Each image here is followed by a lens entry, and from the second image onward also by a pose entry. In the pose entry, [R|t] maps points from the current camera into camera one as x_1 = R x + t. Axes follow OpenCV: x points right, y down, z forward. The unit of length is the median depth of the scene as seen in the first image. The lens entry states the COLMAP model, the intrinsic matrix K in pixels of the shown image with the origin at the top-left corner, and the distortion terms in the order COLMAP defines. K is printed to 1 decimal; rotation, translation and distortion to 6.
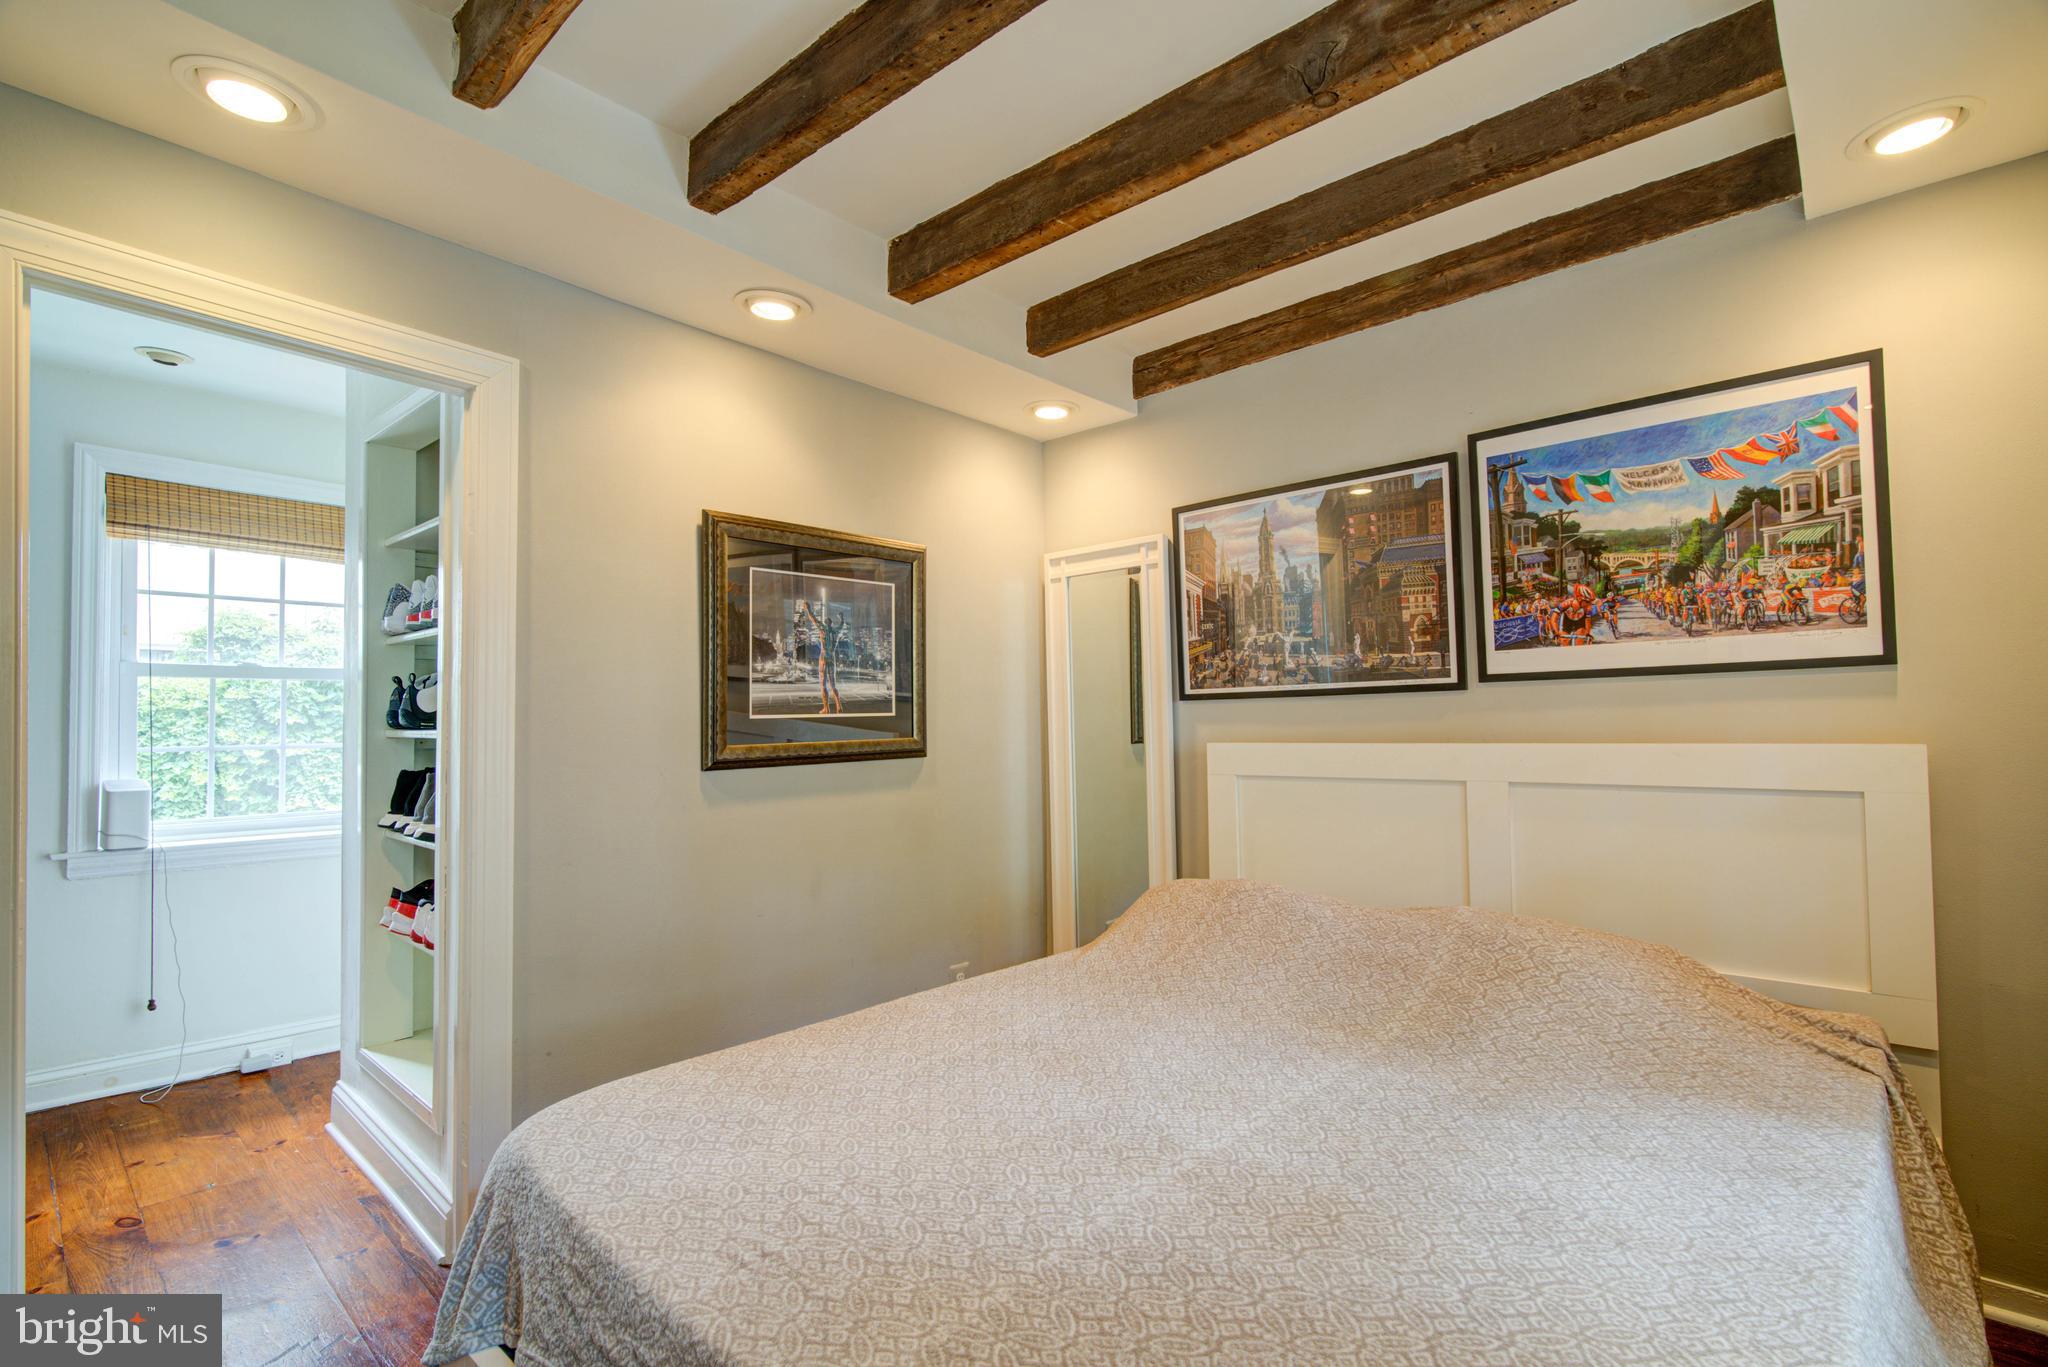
lens RADIAL K [[949.8, 0, 1016.8], [0, 949.8, 699.1], [0, 0, 1]] dist [0.002154, 0.001420]
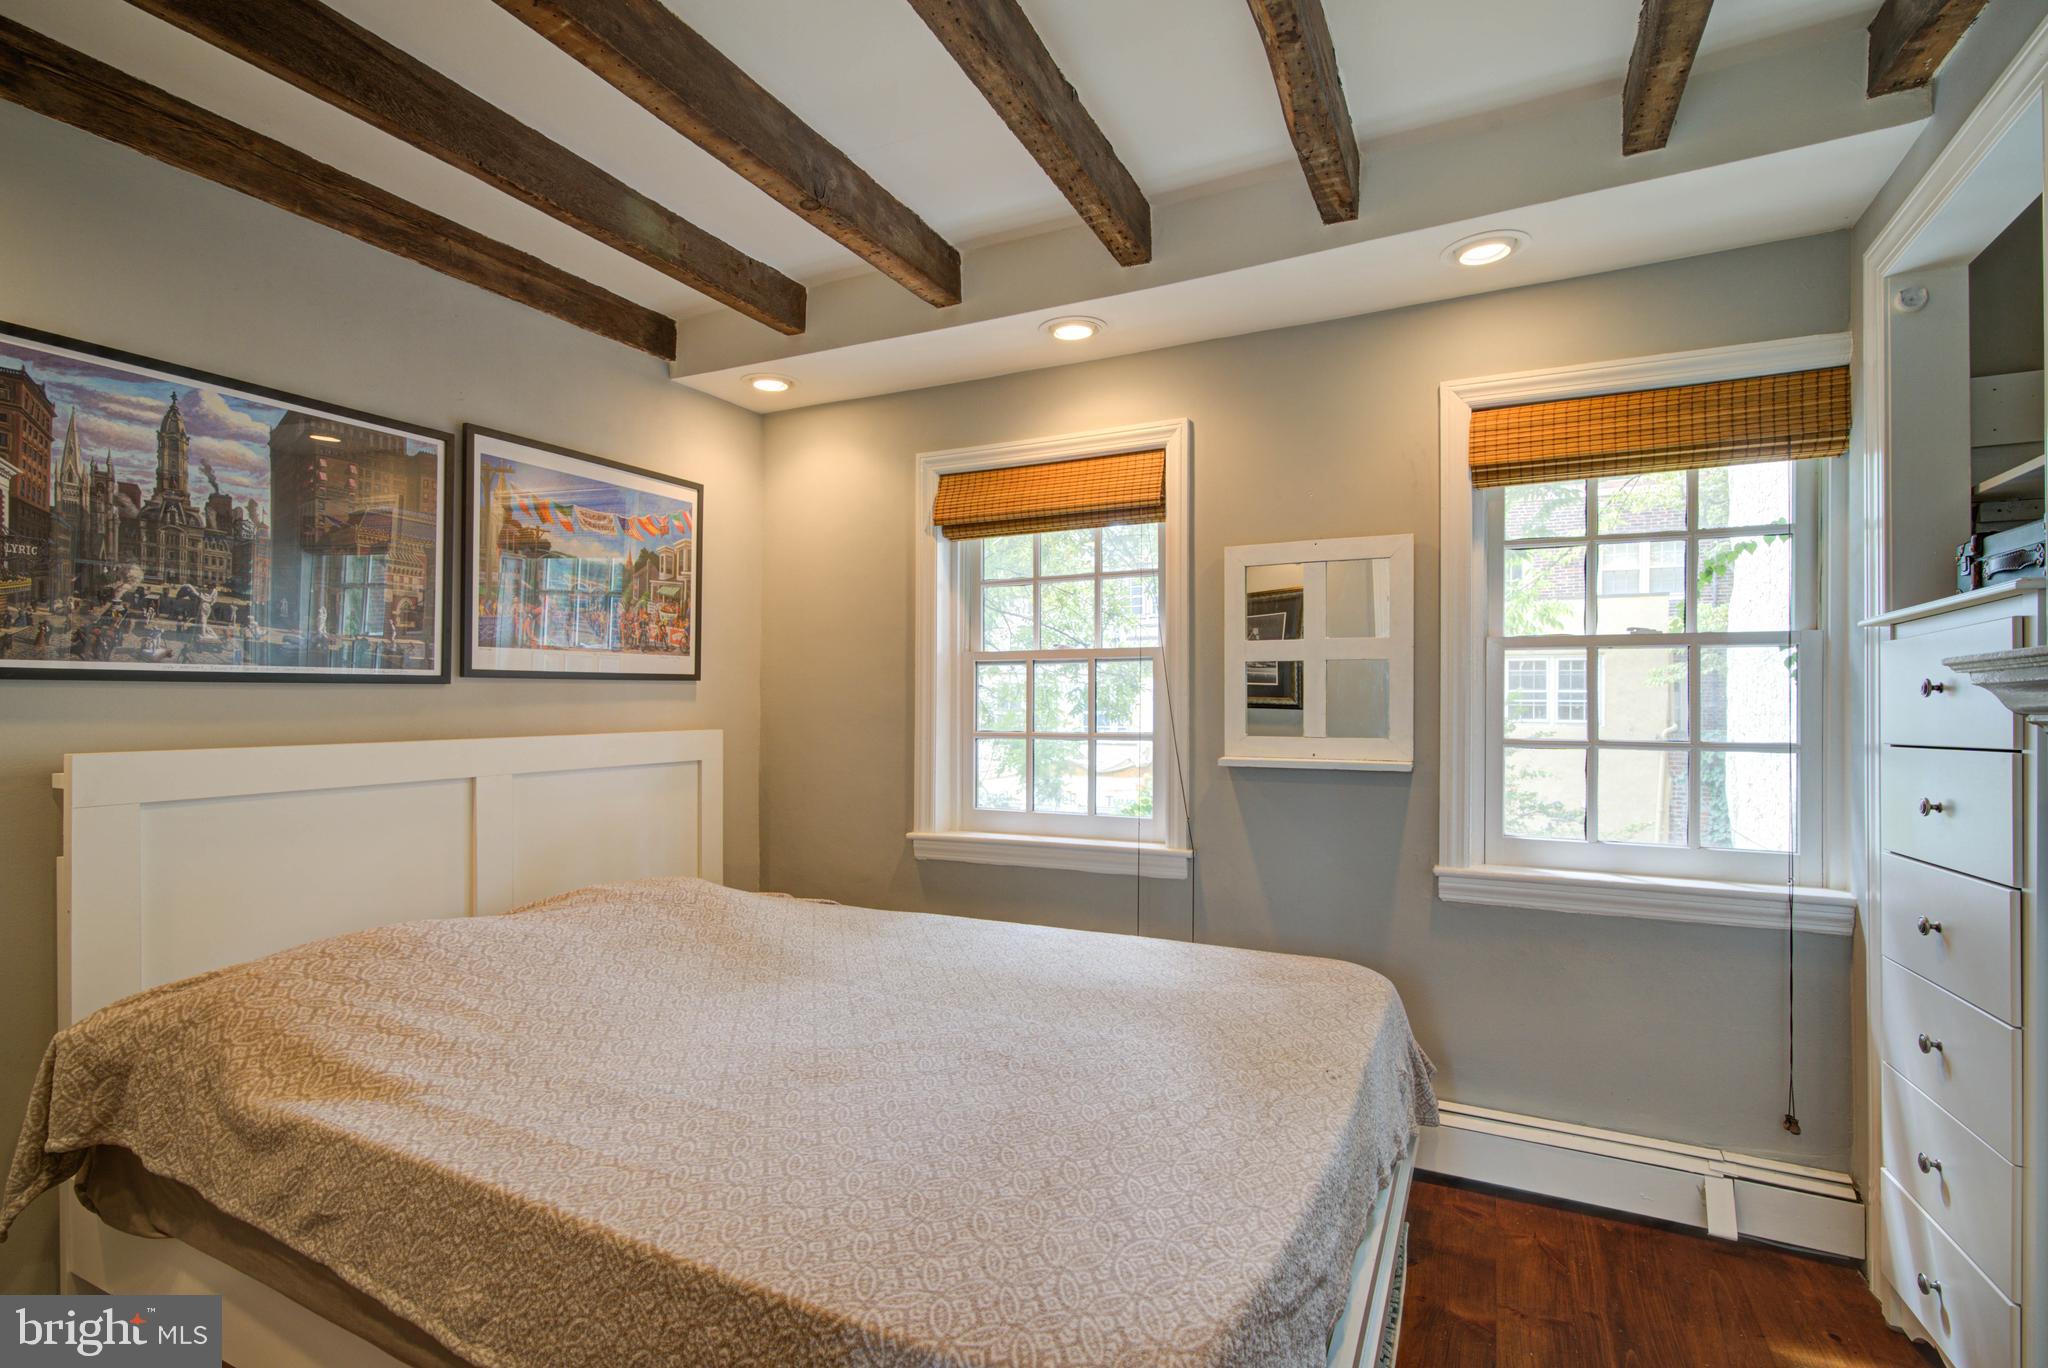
lens RADIAL K [[949.8, 0, 1016.8], [0, 949.8, 699.6], [0, 0, 1]] dist [0.002154, 0.001420]
pose [[-0.259288, 0.014921, 0.965685, -0.604885], [-0.022945, 0.999503, -0.021605, 0.014036], [-0.965527, -0.027760, -0.258817, 0.694060]]
